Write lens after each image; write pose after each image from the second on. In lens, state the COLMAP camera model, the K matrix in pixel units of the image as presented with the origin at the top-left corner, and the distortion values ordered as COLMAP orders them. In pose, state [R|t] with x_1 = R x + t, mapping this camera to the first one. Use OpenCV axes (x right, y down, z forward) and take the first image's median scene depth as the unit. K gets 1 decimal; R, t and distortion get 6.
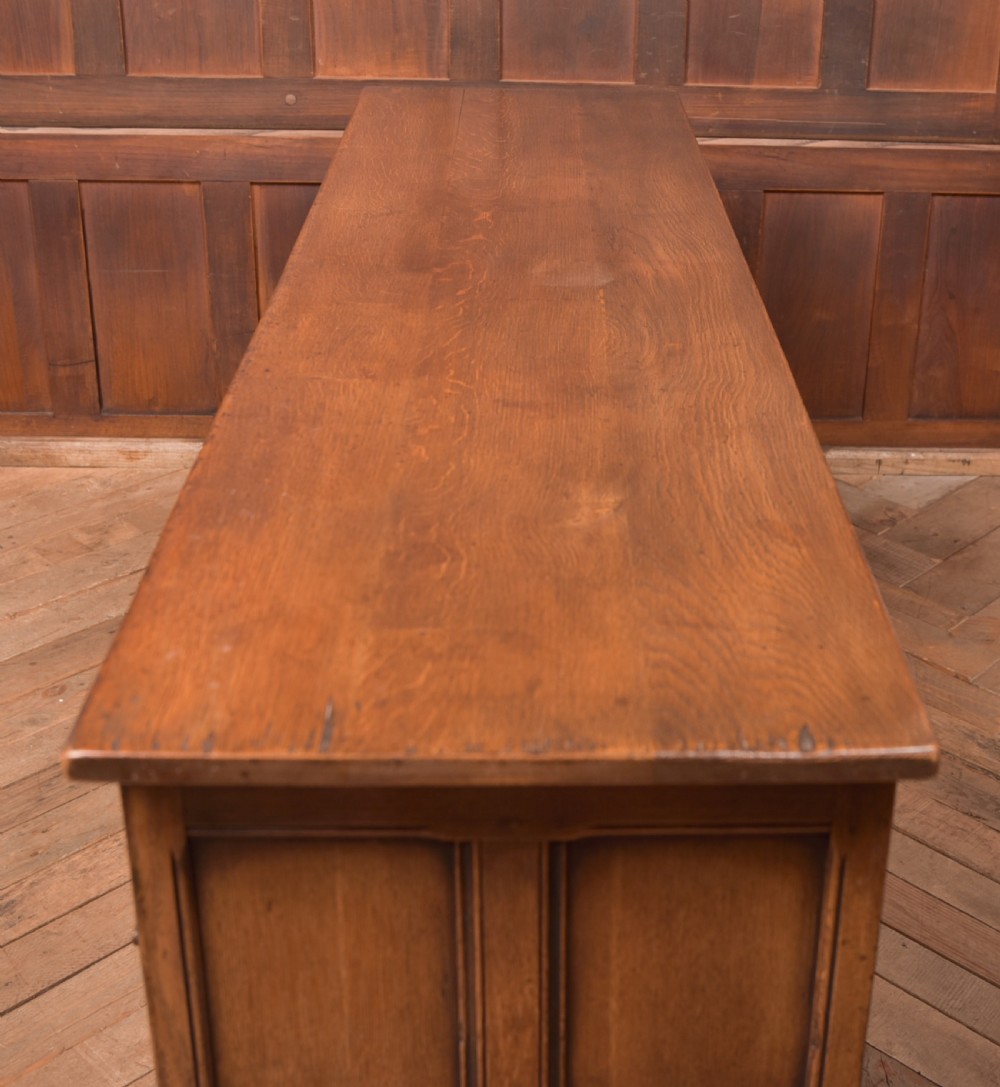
lens RADIAL K [[1634.3, 0, 607.8], [0, 1634.3, 443.3], [0, 0, 1]] dist [-0.085339, 0.112040]
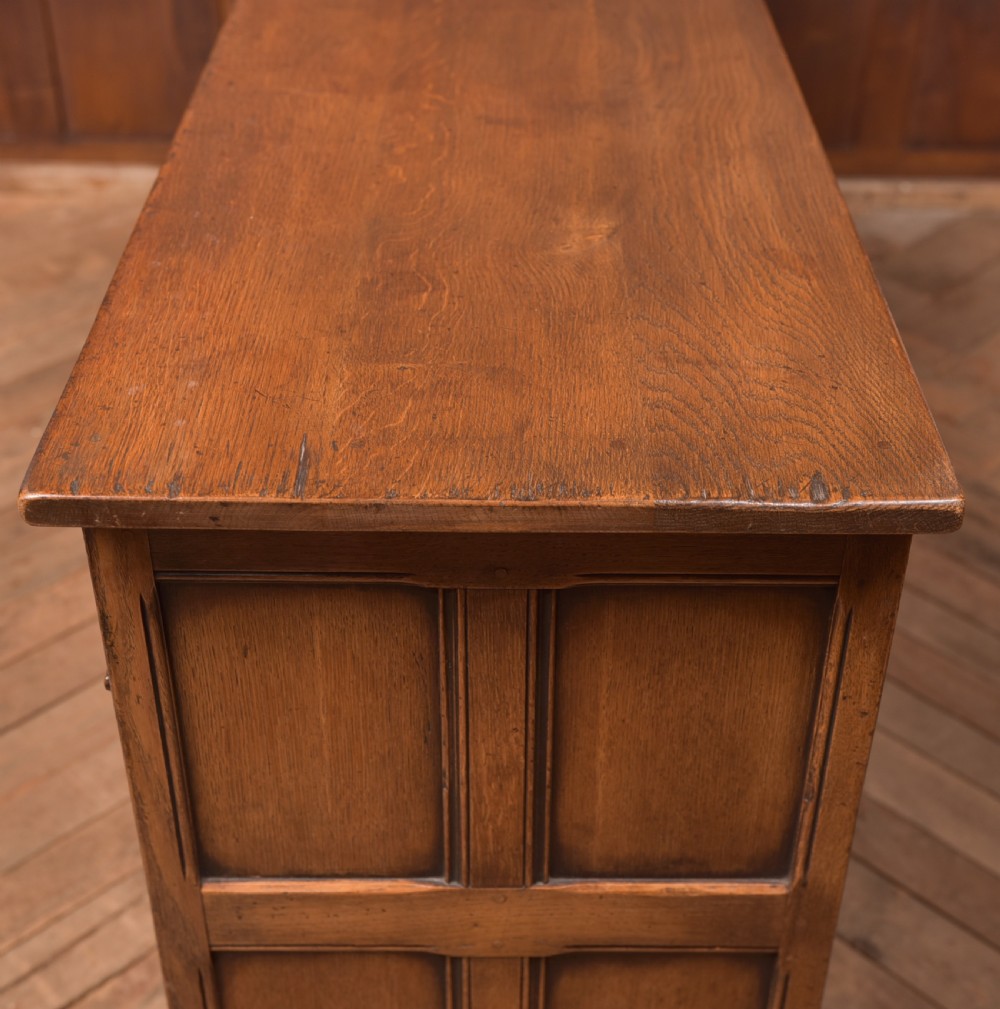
lens RADIAL K [[1598.6, 0, 514.1], [0, 1598.6, 518.1], [0, 0, 1]] dist [-0.033566, 0.141212]
pose [[0.999178, 0.013413, -0.038267, -0.008081], [-0.005143, 0.978001, 0.208535, 0.005567], [0.040222, -0.208166, 0.977266, 0.054824]]
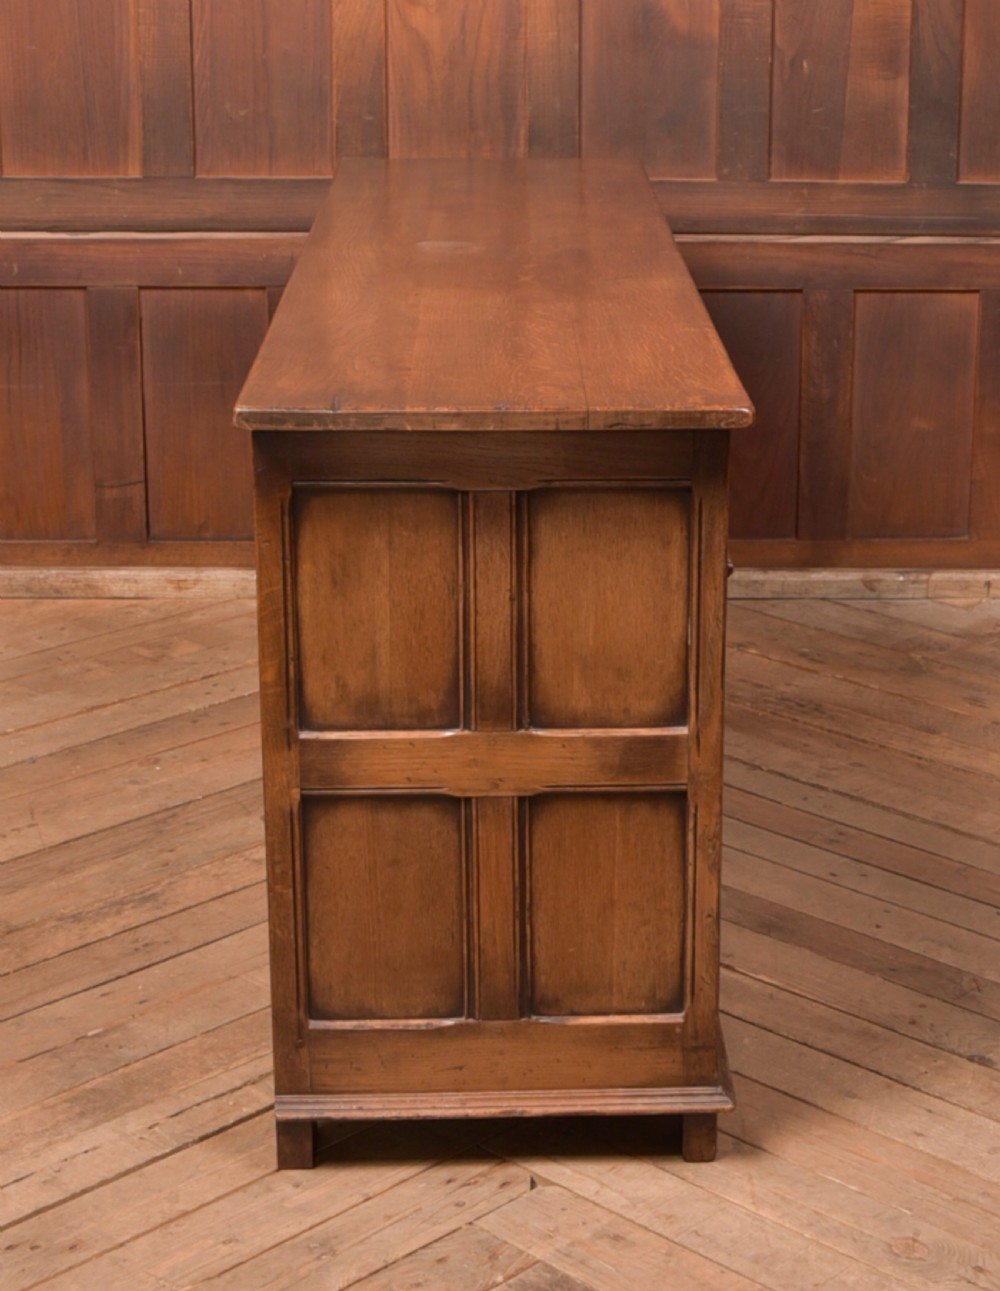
lens RADIAL K [[2503.3, 0, 663.5], [0, 2503.3, 492.5], [0, 0, 1]] dist [-0.106848, 0.129529]
pose [[0.999830, -0.016500, 0.008270, -0.050819], [0.017572, 0.988067, -0.153020, 0.314401], [-0.005646, 0.153140, 0.988188, -0.732013]]
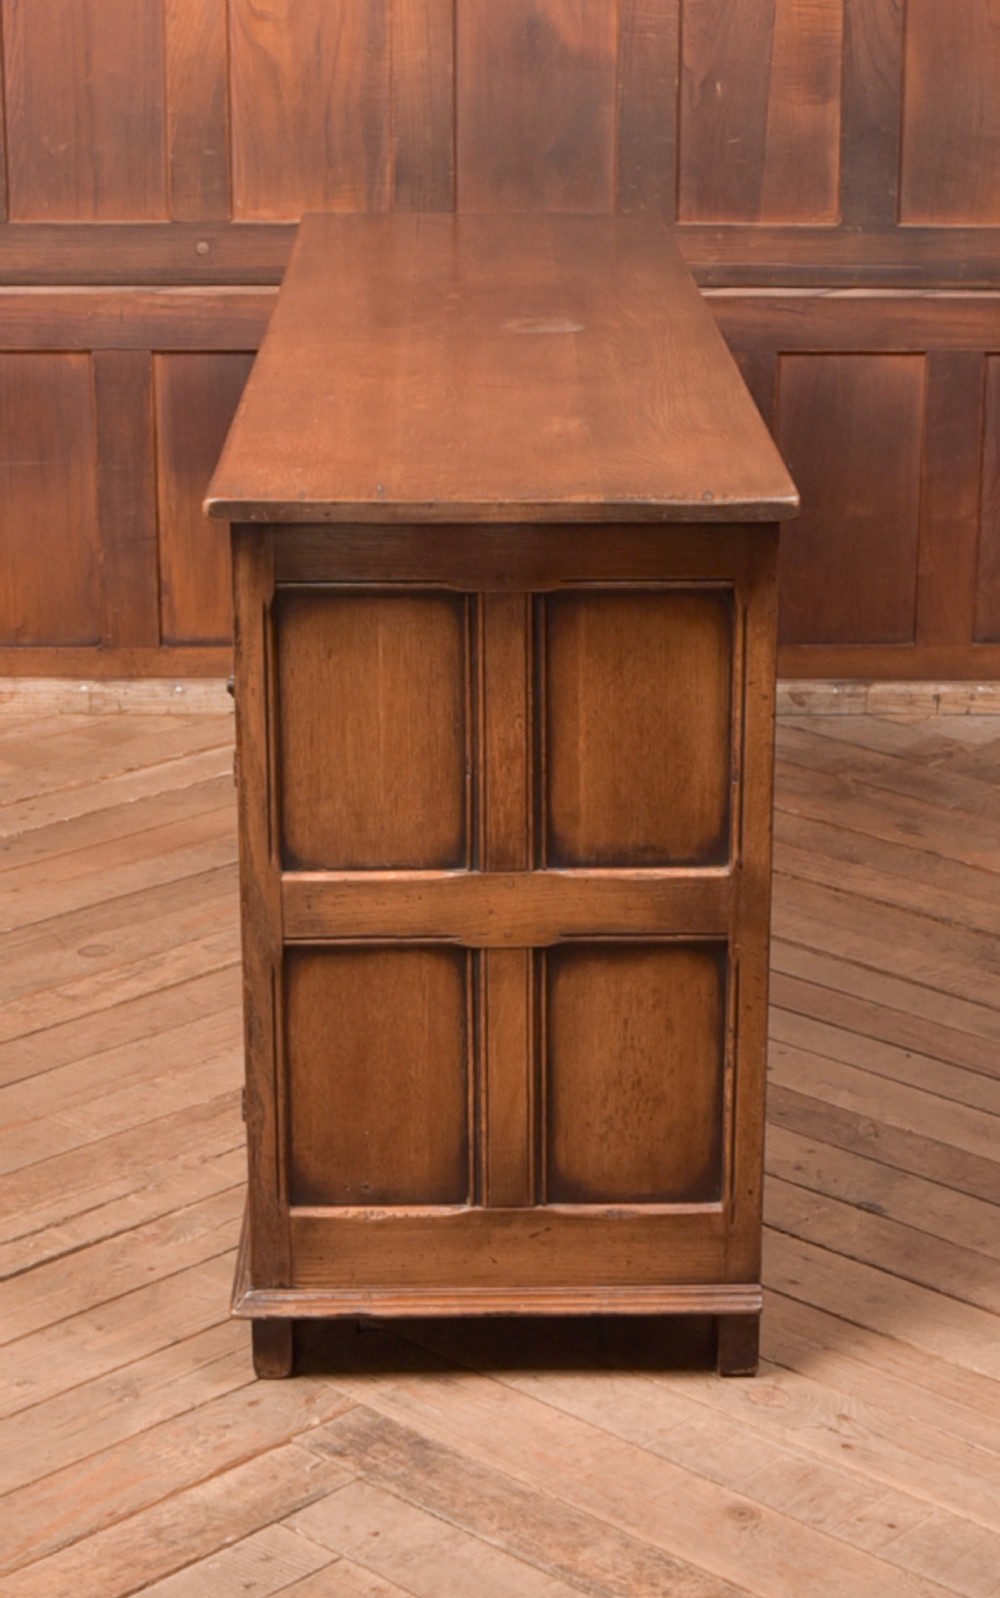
lens RADIAL K [[3140.0, 0, 549.3], [0, 3140.0, 744.9], [0, 0, 1]] dist [-0.137190, 0.328532]
pose [[0.999666, -0.016246, -0.020077, 0.016749], [0.013795, 0.993071, -0.116706, 0.377193], [0.021834, 0.116391, 0.992964, -0.912283]]
